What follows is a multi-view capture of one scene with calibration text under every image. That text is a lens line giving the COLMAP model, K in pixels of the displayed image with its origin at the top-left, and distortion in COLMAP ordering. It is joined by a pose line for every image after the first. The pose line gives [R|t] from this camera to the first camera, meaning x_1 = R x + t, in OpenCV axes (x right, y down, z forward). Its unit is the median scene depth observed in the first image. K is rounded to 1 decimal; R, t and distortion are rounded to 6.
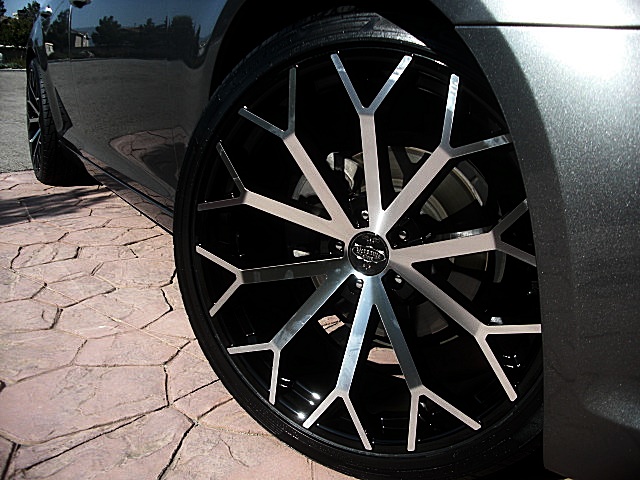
lens RADIAL K [[616.5, 0, 311.6], [0, 616.5, 240.1], [0, 0, 1]] dist [-0.209719, 0.183585]
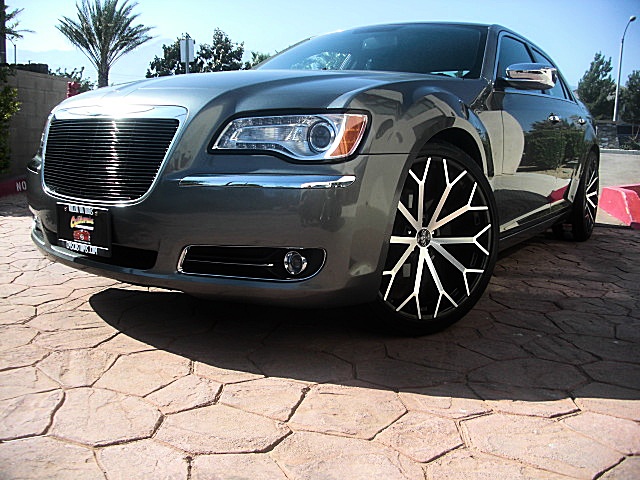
lens RADIAL K [[616.5, 0, 311.6], [0, 616.5, 240.1], [0, 0, 1]] dist [-0.209719, 0.183585]
pose [[0.480909, 0.157910, 0.862433, -2.088355], [-0.103446, 0.986996, -0.123035, 0.354499], [-0.870647, -0.030047, 0.490990, 0.178816]]
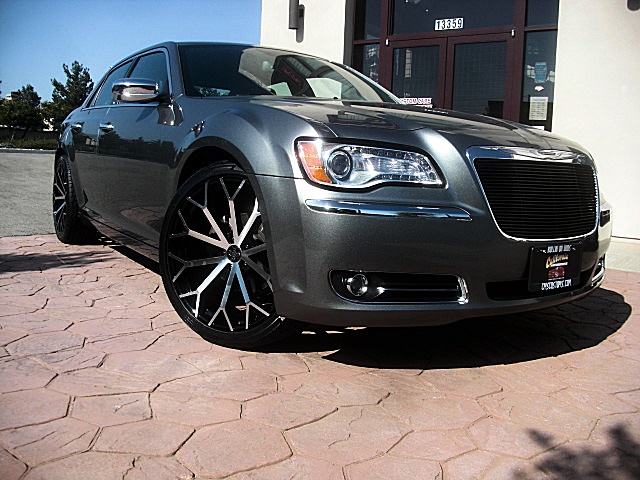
lens RADIAL K [[616.5, 0, 311.6], [0, 616.5, 240.1], [0, 0, 1]] dist [-0.209719, 0.183585]
pose [[0.999370, 0.017376, 0.030940, 0.315933], [-0.013000, 0.990566, -0.136416, 0.293574], [-0.033018, 0.135928, 0.990168, -1.474424]]
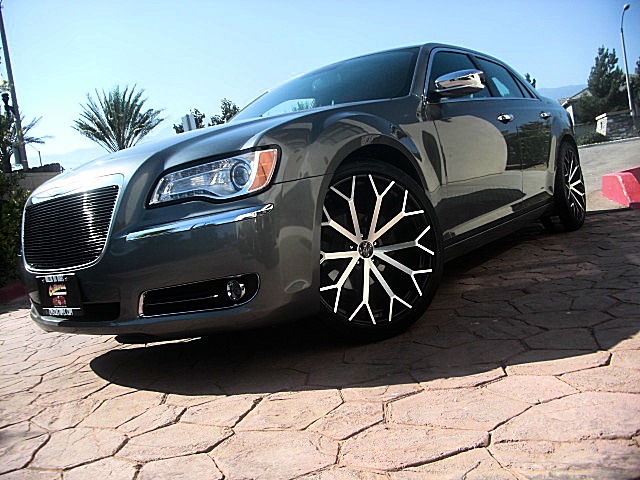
lens RADIAL K [[616.5, 0, 311.6], [0, 616.5, 240.1], [0, 0, 1]] dist [-0.209719, 0.183585]
pose [[0.565972, 0.131312, 0.813900, -2.057629], [0.065891, 0.976871, -0.203425, 0.472889], [-0.821787, 0.168762, 0.544229, -0.235834]]
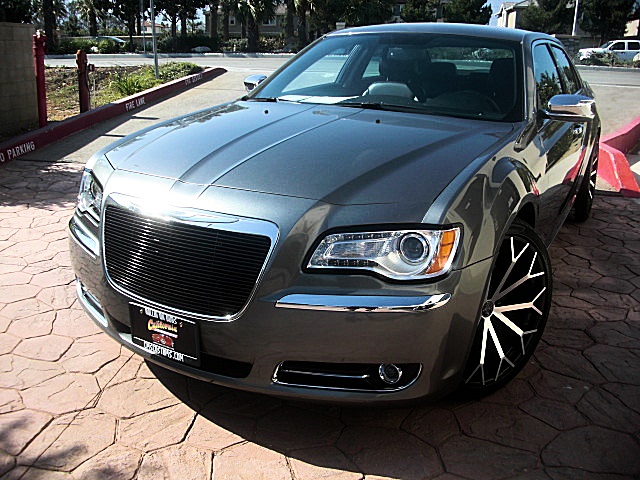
lens RADIAL K [[616.5, 0, 311.6], [0, 616.5, 240.1], [0, 0, 1]] dist [-0.209719, 0.183585]
pose [[0.419647, 0.010459, 0.907627, -2.346639], [-0.068675, 0.997433, 0.020259, -0.247715], [-0.905086, -0.070833, 0.419288, 0.589152]]
